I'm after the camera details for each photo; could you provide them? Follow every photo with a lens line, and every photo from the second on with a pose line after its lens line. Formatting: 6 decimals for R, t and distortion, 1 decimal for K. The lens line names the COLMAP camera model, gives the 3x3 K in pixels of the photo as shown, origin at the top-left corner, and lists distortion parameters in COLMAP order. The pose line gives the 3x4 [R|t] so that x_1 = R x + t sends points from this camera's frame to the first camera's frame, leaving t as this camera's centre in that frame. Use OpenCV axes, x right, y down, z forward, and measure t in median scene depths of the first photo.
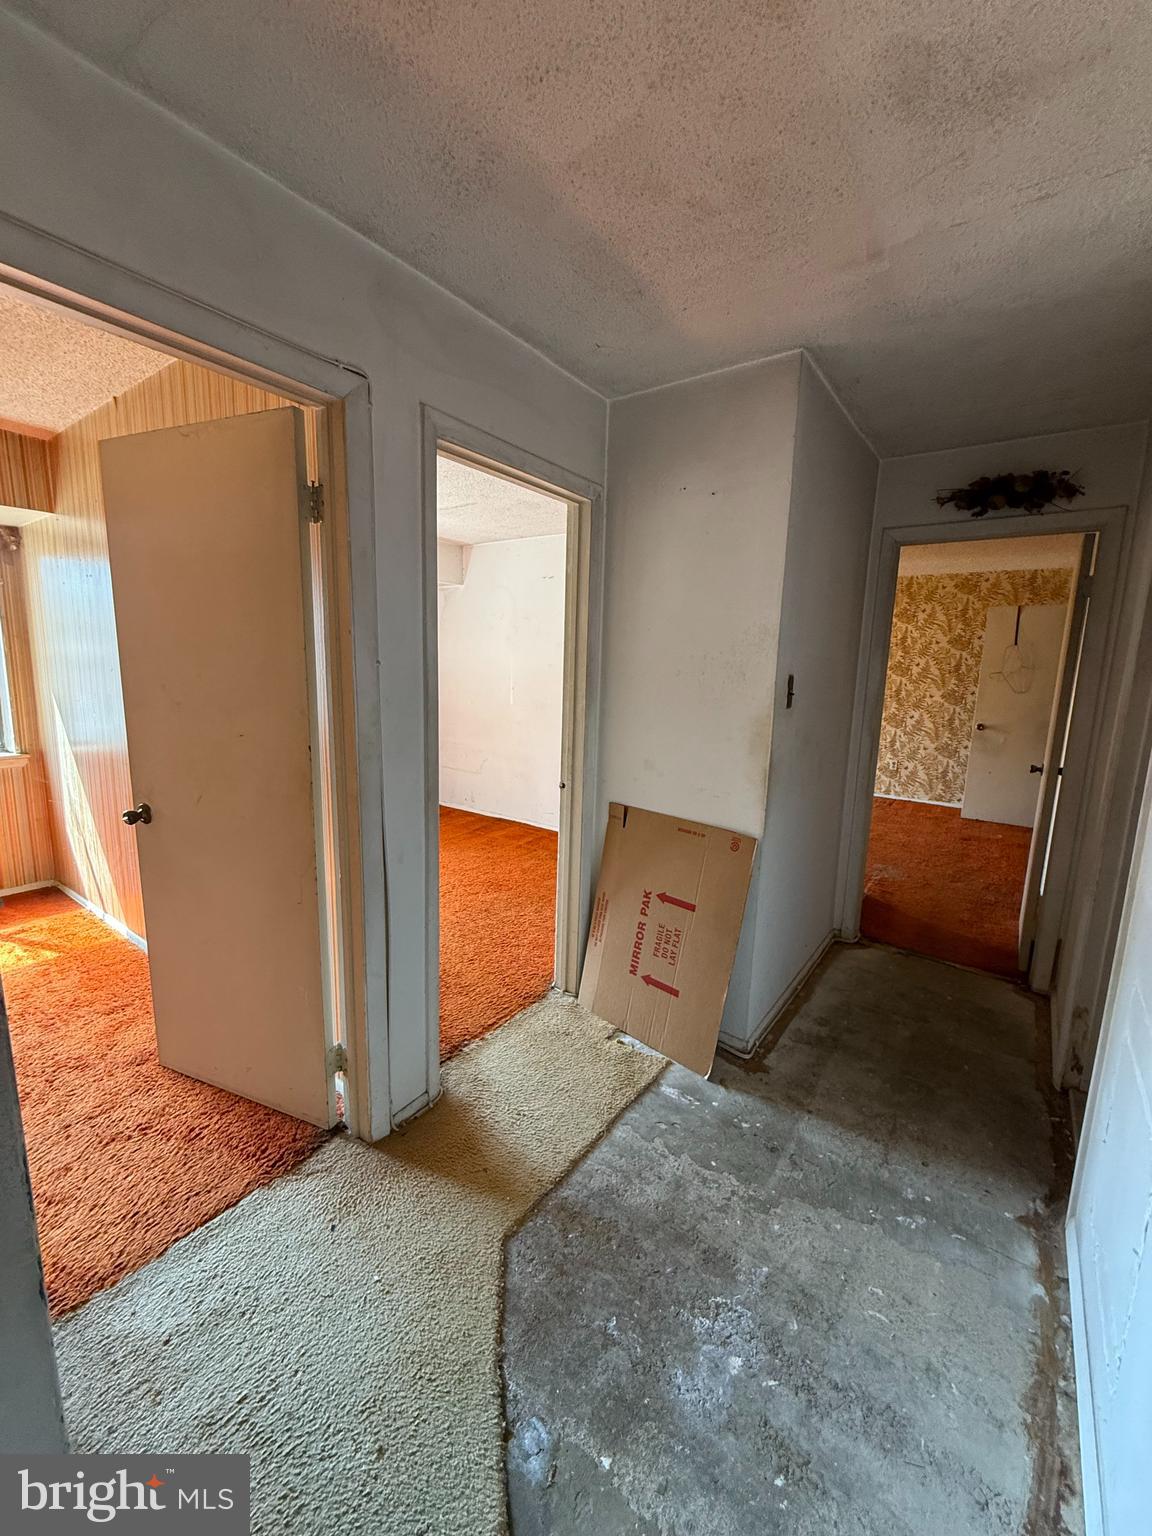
lens RADIAL K [[612.5, 0, 574.9], [0, 612.5, 767.3], [0, 0, 1]] dist [-0.005420, 0.000911]
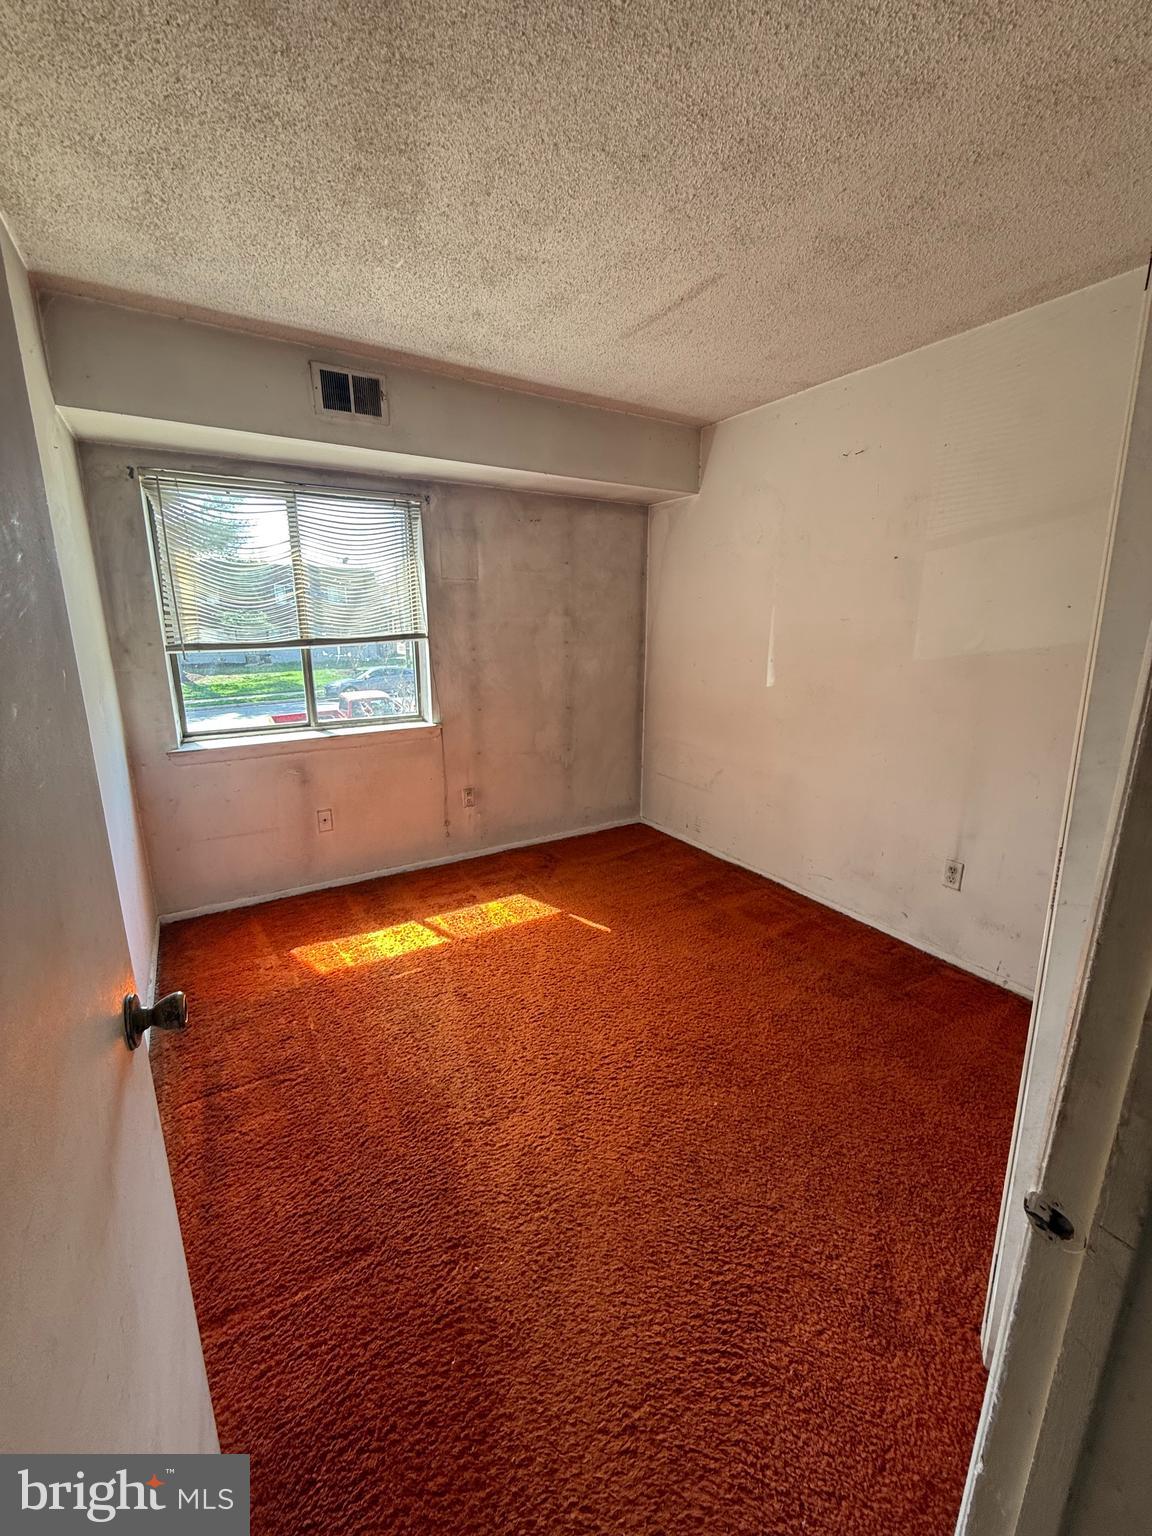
lens RADIAL K [[612.5, 0, 573.2], [0, 612.5, 764.9], [0, 0, 1]] dist [-0.005420, 0.000911]
pose [[0.923718, 0.062553, -0.377931, -0.052052], [-0.039352, 0.996853, 0.068814, -0.065791], [0.381046, -0.048692, 0.923273, 0.396851]]
